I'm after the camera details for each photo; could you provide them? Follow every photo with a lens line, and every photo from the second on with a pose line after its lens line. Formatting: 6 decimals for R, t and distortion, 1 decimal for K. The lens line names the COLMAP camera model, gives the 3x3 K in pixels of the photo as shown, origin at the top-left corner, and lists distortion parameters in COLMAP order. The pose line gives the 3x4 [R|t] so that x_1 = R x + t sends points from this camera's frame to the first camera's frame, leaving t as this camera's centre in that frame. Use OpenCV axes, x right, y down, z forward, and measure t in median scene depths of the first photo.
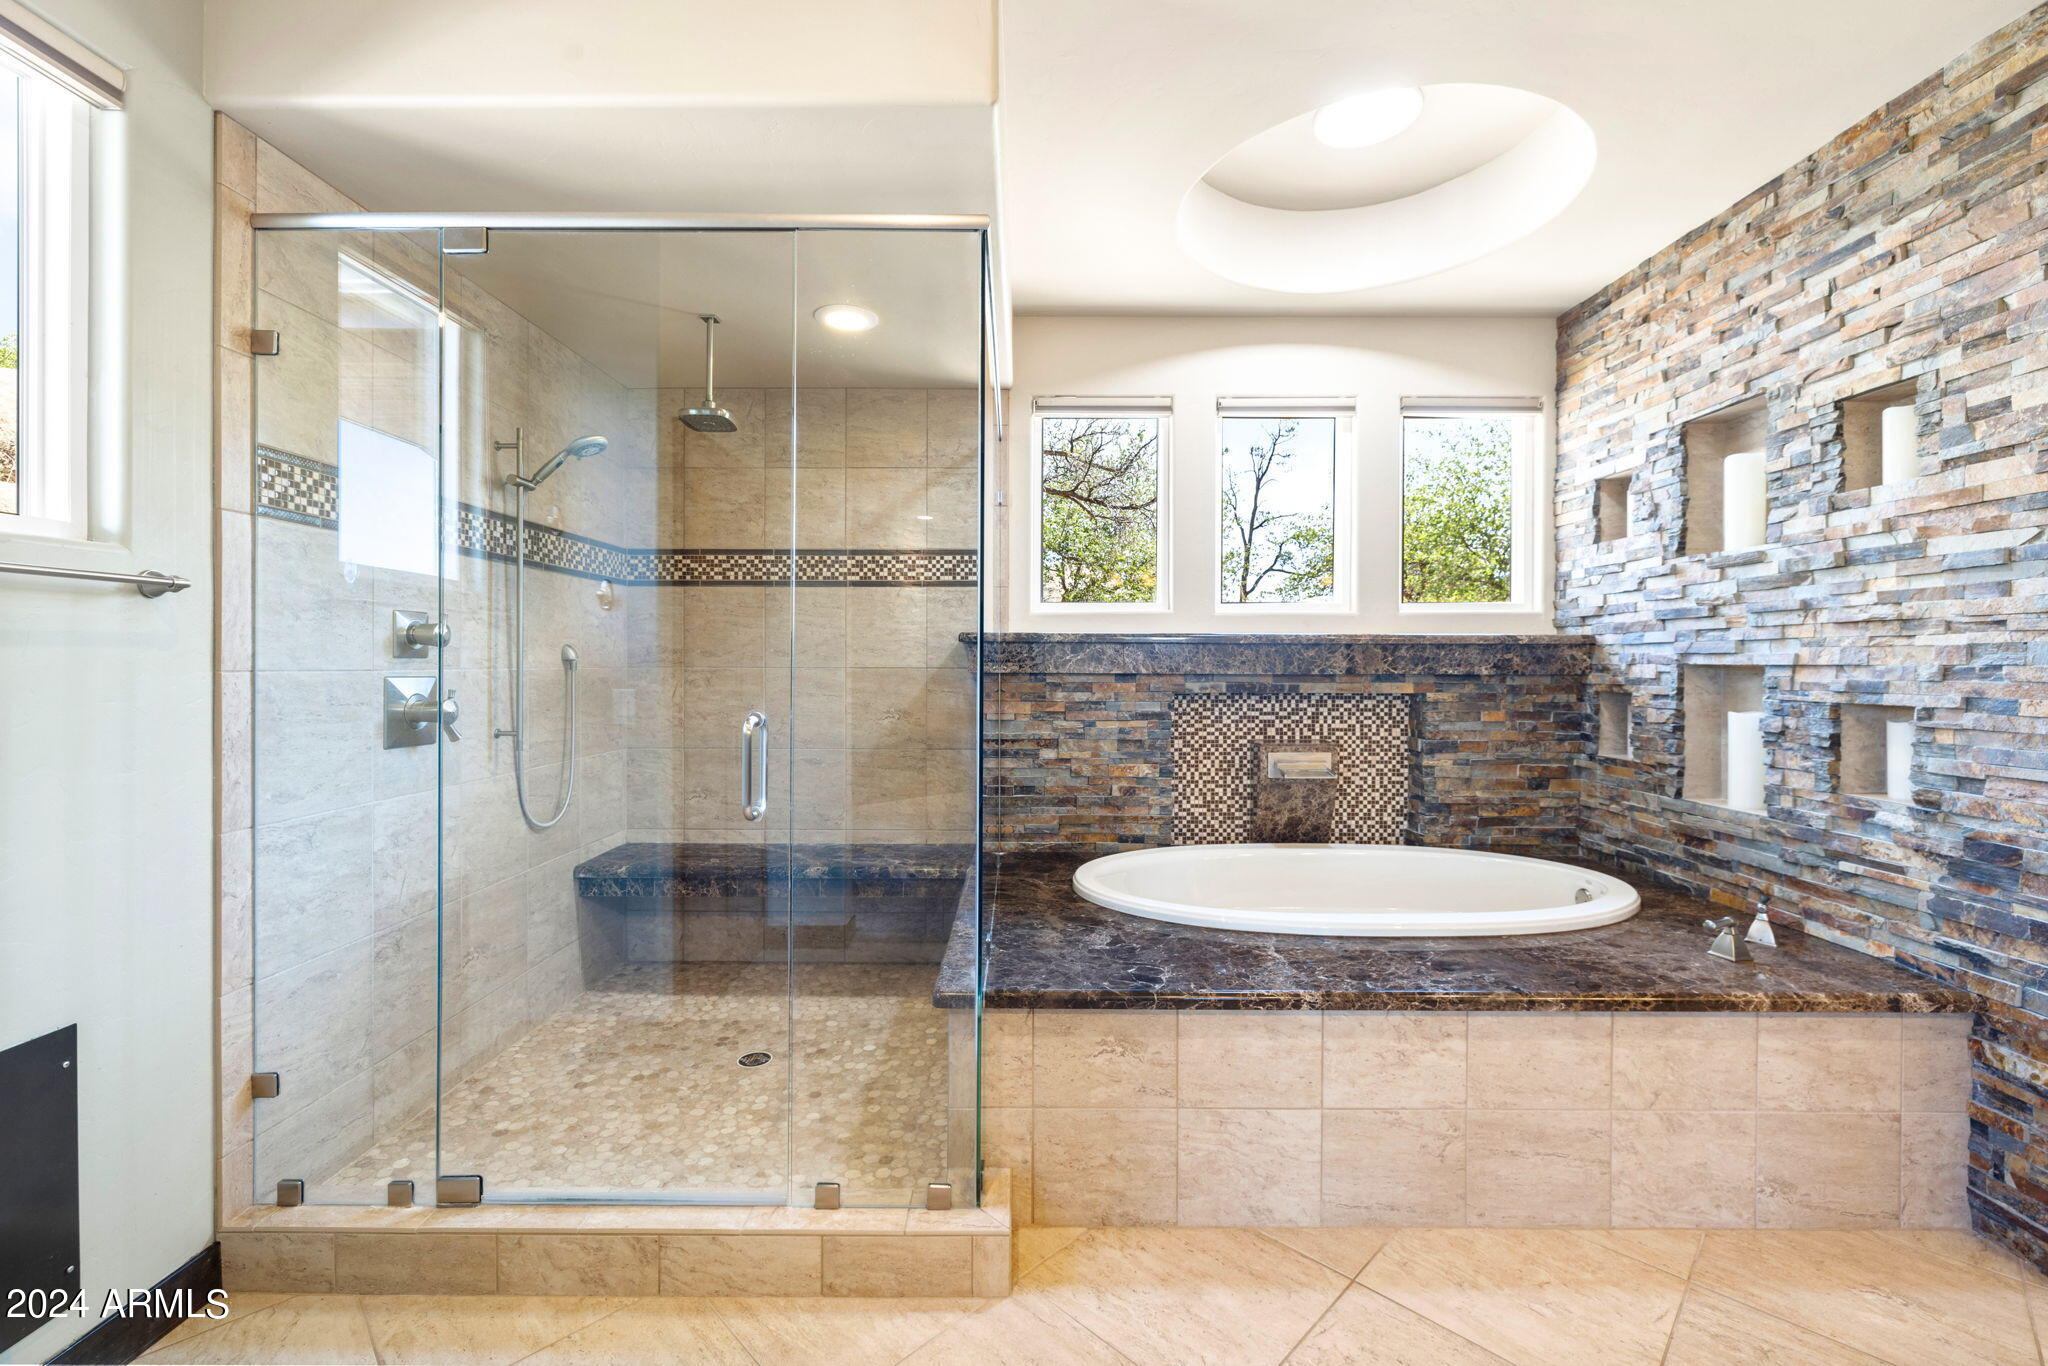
lens RADIAL K [[871.0, 0, 1033.3], [0, 871.0, 665.5], [0, 0, 1]] dist [-0.002366, -0.000014]
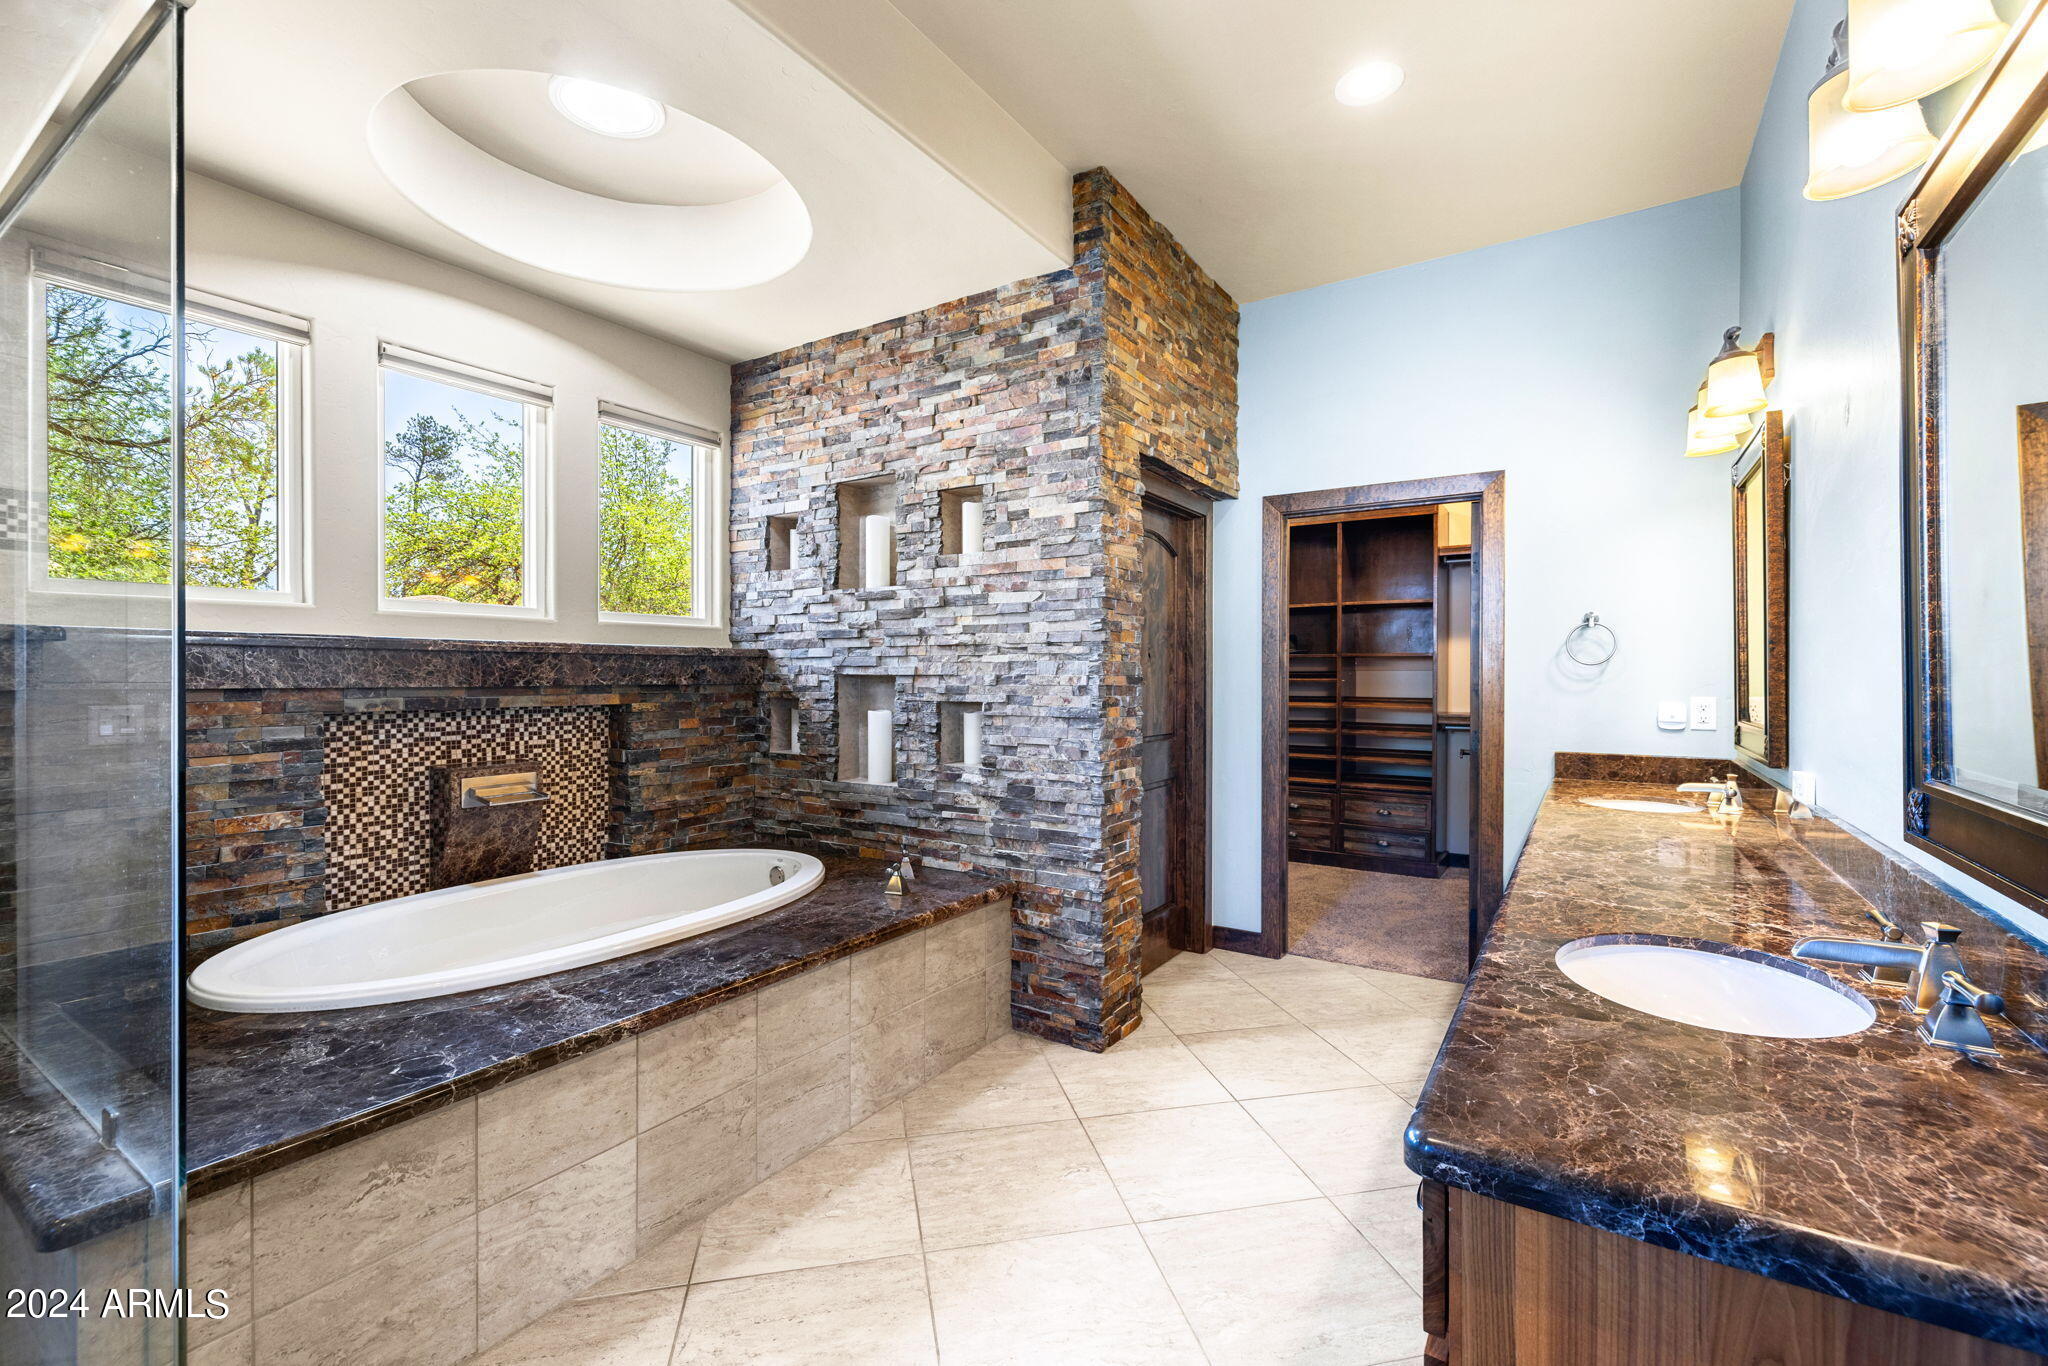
lens RADIAL K [[871.0, 0, 1041.9], [0, 871.0, 683.8], [0, 0, 1]] dist [-0.002366, -0.000014]
pose [[0.534098, -0.010437, 0.845358, -0.204537], [0.002802, 0.999940, 0.010576, -0.000646], [-0.845418, -0.003280, 0.534095, 0.091328]]
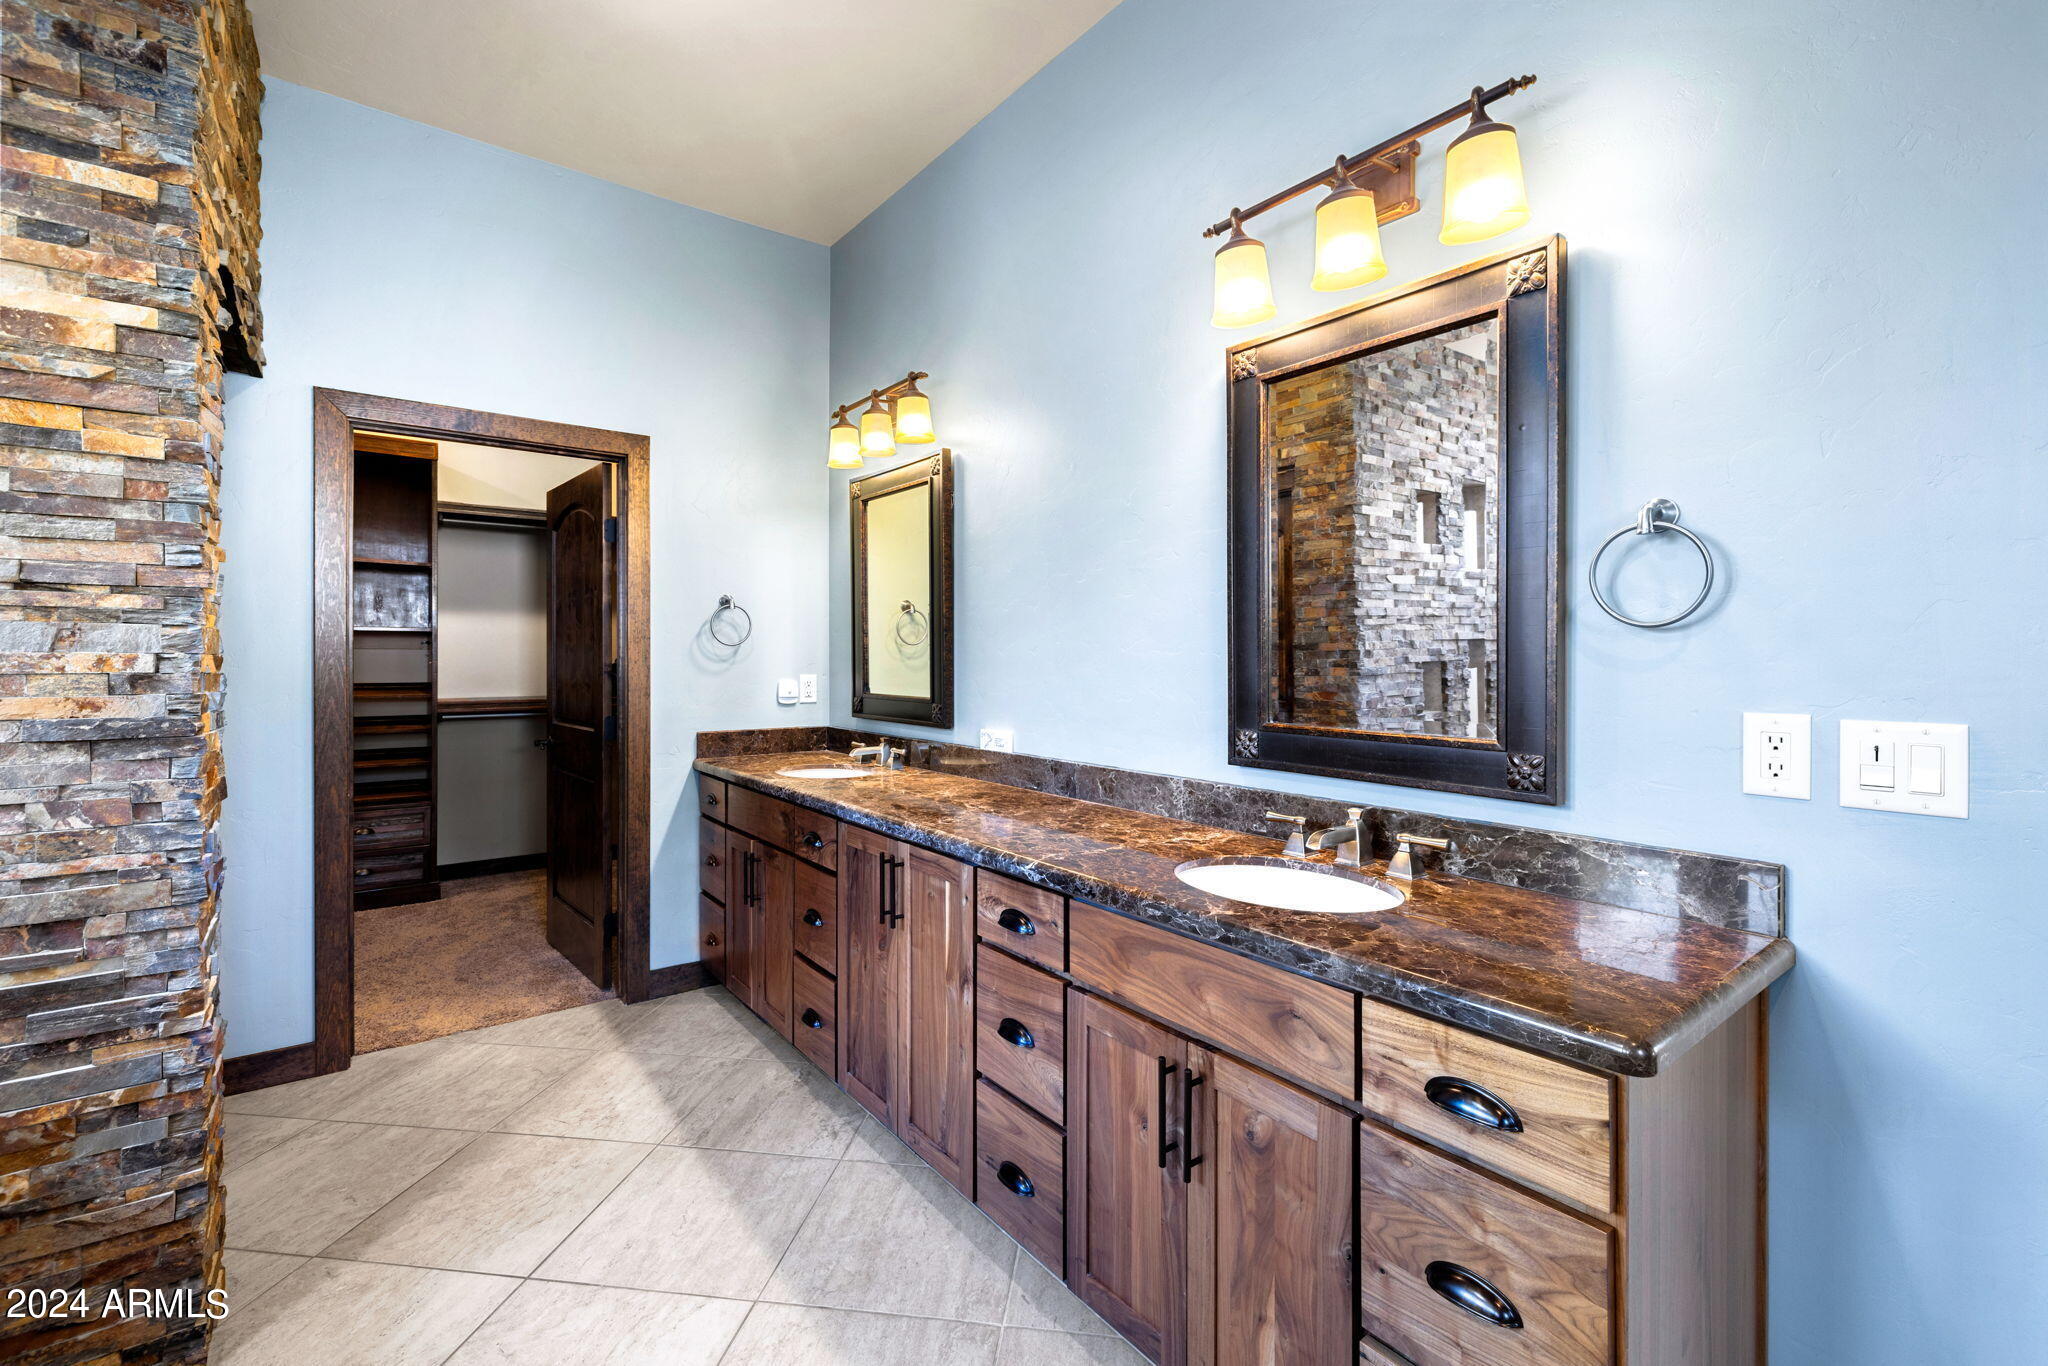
lens RADIAL K [[871.0, 0, 1019.9], [0, 871.0, 663.3], [0, 0, 1]] dist [-0.002366, -0.000014]
pose [[-0.605263, -0.008697, 0.795978, 0.009353], [-0.000575, 0.999945, 0.010489, 0.000810], [-0.796025, 0.005891, -0.605235, 0.596708]]
